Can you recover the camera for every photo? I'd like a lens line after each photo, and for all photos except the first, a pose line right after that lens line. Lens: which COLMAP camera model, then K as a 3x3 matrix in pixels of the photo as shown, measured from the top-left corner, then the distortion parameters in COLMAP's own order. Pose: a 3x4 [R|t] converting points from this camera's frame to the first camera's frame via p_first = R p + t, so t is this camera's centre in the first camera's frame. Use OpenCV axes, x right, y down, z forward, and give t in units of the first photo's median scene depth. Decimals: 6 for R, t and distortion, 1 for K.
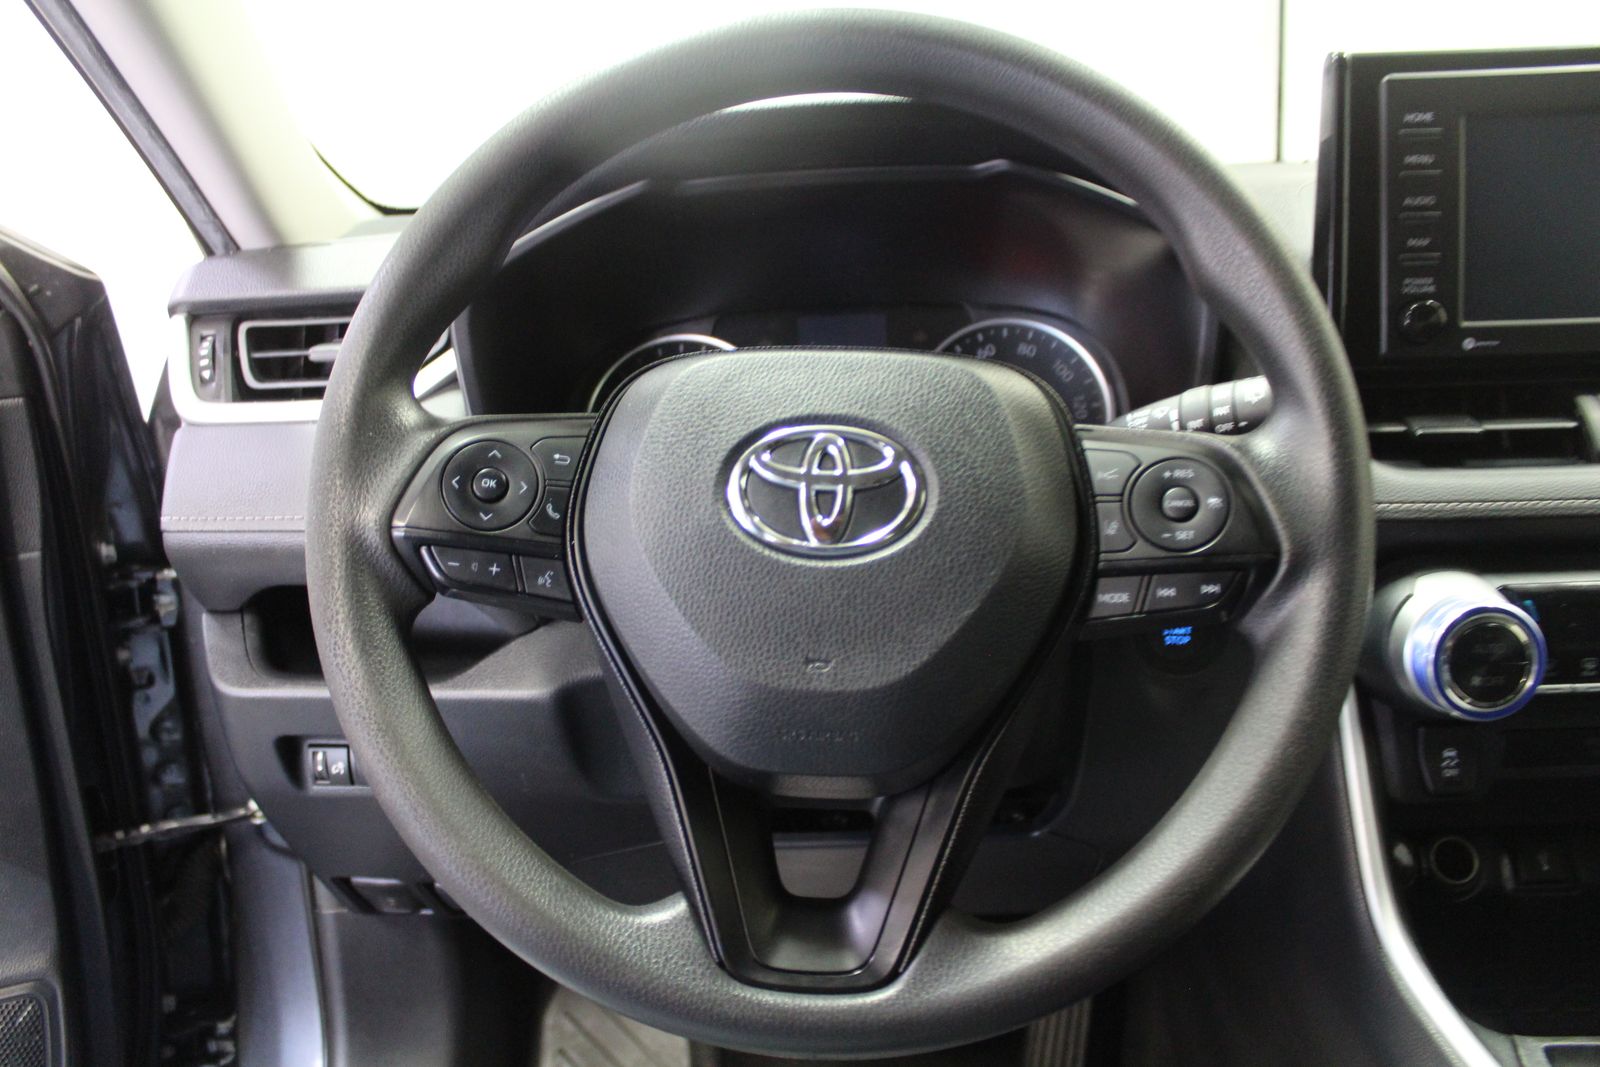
lens RADIAL K [[1315.0, 0, 800.0], [0, 1315.0, 533.5], [0, 0, 1]] dist [-0.175900, 0.141029]
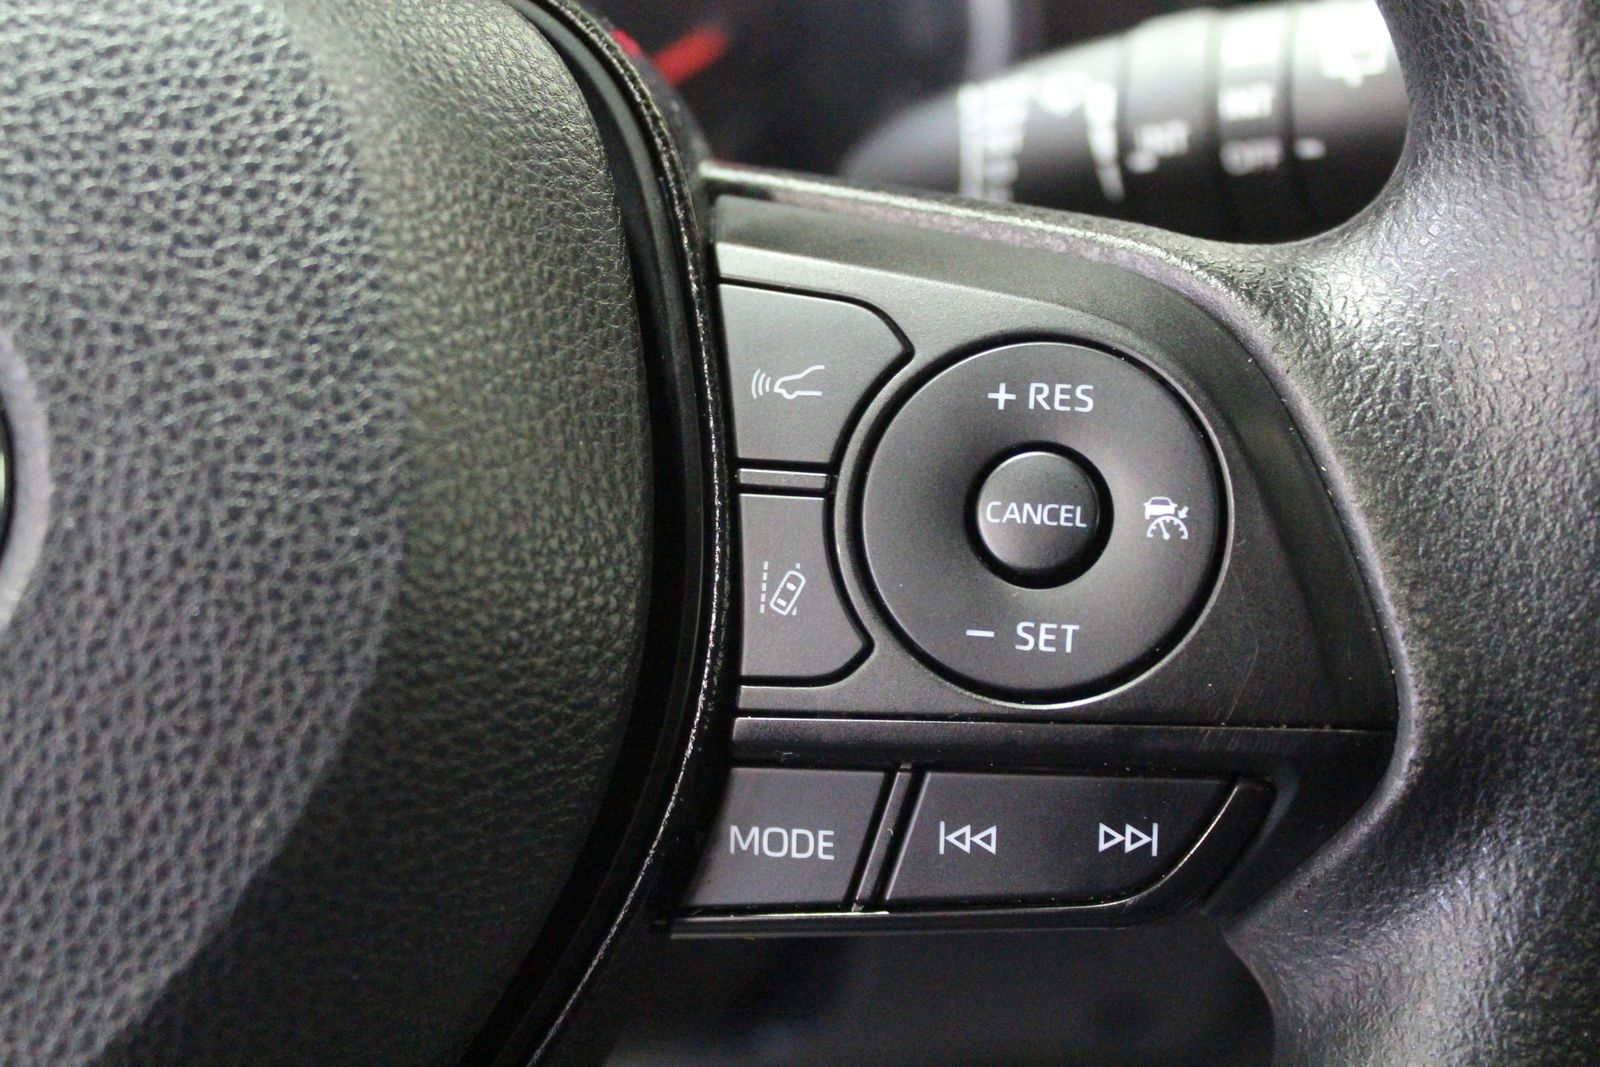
lens RADIAL K [[2320.4, 0, 800.0], [0, 2320.4, 533.5], [0, 0, 1]] dist [-0.019582, -0.023541]
pose [[0.993842, 0.019753, 0.109027, 0.190469], [-0.037820, 0.985362, 0.166230, -0.098125], [-0.104148, -0.169330, 0.980041, 0.528633]]
